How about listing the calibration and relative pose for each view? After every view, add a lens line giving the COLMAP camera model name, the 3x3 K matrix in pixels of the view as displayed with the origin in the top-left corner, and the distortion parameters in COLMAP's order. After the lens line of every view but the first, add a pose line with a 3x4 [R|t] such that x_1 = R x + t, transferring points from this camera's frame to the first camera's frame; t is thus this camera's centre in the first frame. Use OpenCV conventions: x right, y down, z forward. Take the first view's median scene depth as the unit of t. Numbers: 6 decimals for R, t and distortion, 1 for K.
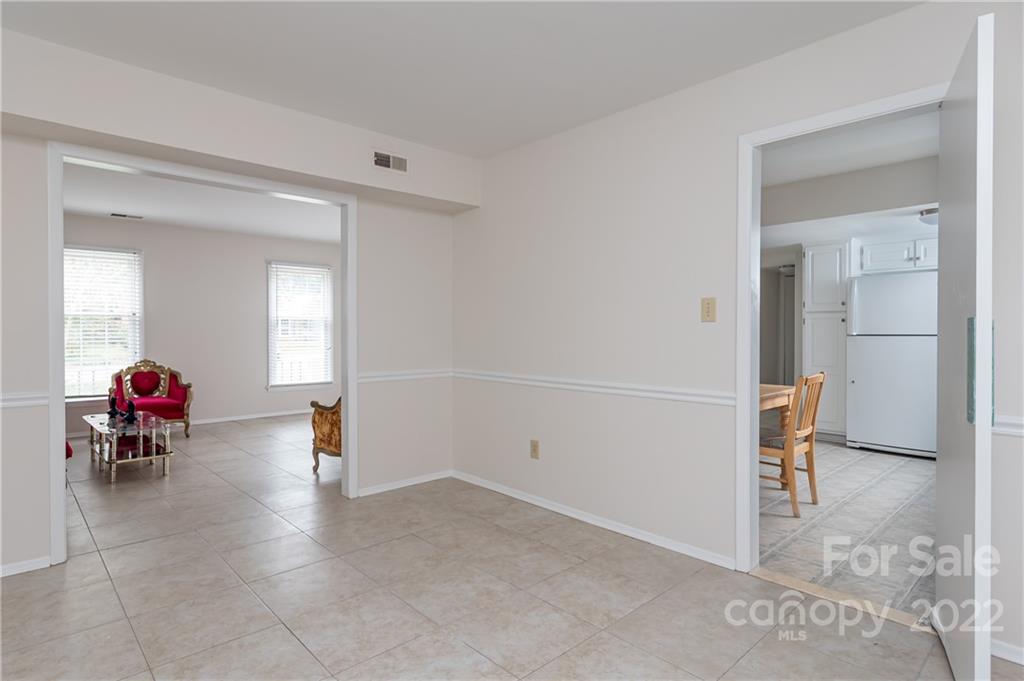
lens RADIAL K [[546.2, 0, 511.3], [0, 546.2, 334.5], [0, 0, 1]] dist [0.000556, -0.000527]
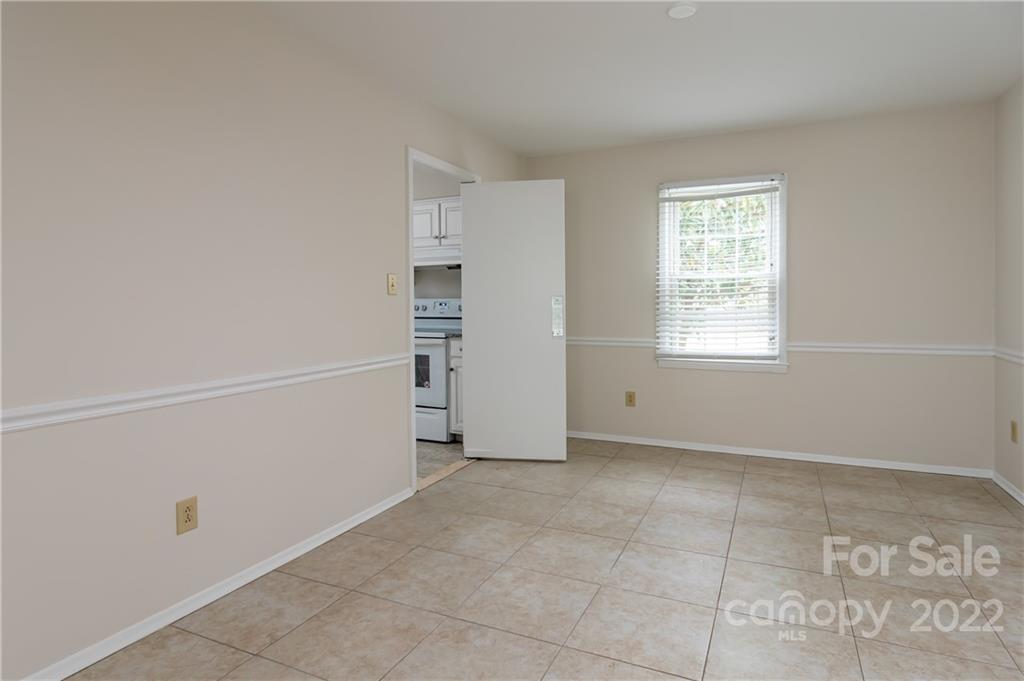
lens RADIAL K [[556.0, 0, 515.8], [0, 556.0, 319.2], [0, 0, 1]] dist [0.000463, -0.000069]
pose [[-0.368149, -0.028039, 0.929344, -1.856031], [0.013360, 0.999282, 0.035441, -0.022560], [-0.929671, 0.025464, -0.367510, 2.723357]]
